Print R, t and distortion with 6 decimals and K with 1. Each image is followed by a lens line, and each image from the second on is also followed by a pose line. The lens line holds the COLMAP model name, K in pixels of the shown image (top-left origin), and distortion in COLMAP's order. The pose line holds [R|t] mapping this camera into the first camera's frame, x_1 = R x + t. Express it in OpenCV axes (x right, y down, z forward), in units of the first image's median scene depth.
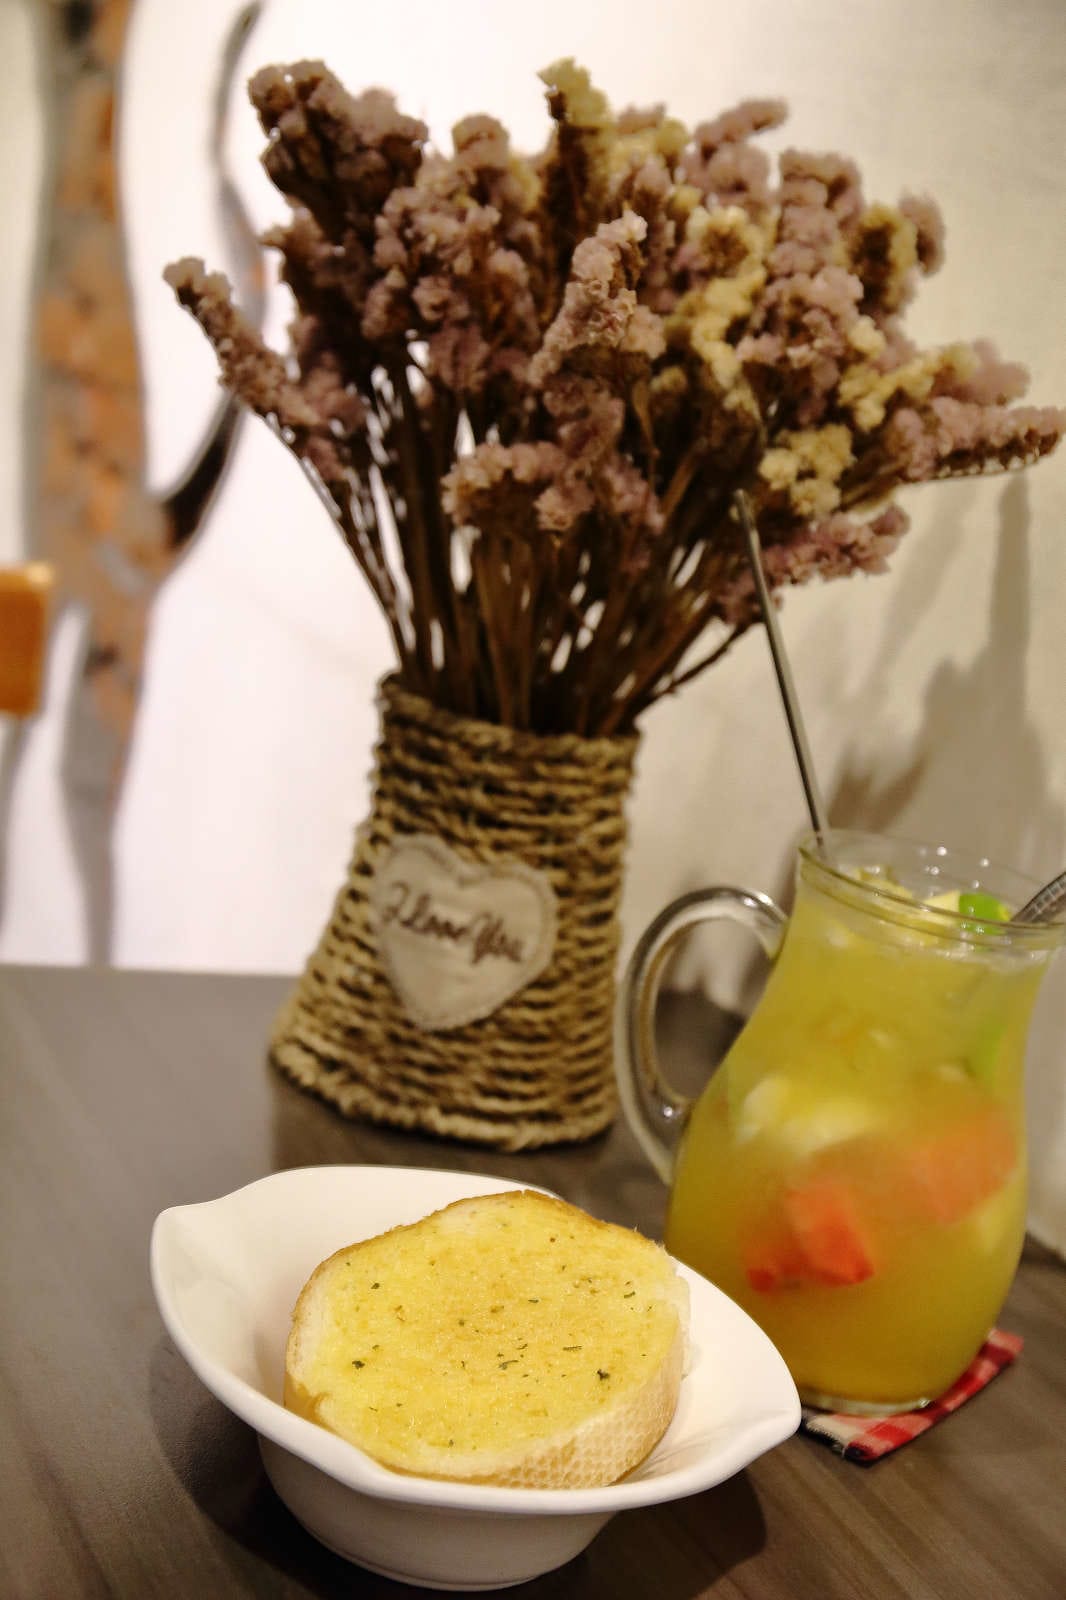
lens RADIAL K [[2061.9, 0, 533.0], [0, 2061.9, 800.0], [0, 0, 1]] dist [-0.030400, -0.052088]
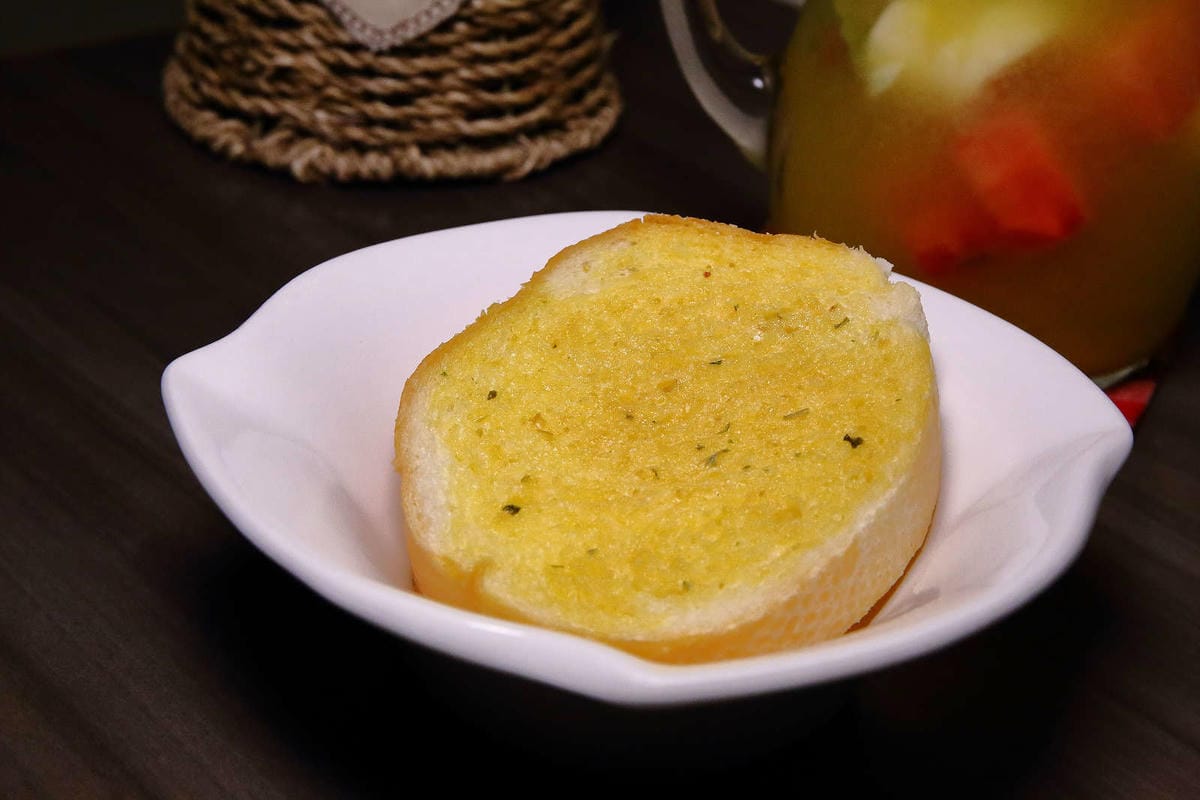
lens RADIAL K [[2155.2, 0, 600.0], [0, 2155.2, 400.0], [0, 0, 1]] dist [0.033811, 0.133117]
pose [[0.968249, -0.235019, 0.085211, -0.071150], [0.203058, 0.938196, 0.280278, 0.026912], [-0.145815, -0.254076, 0.956129, 0.199986]]
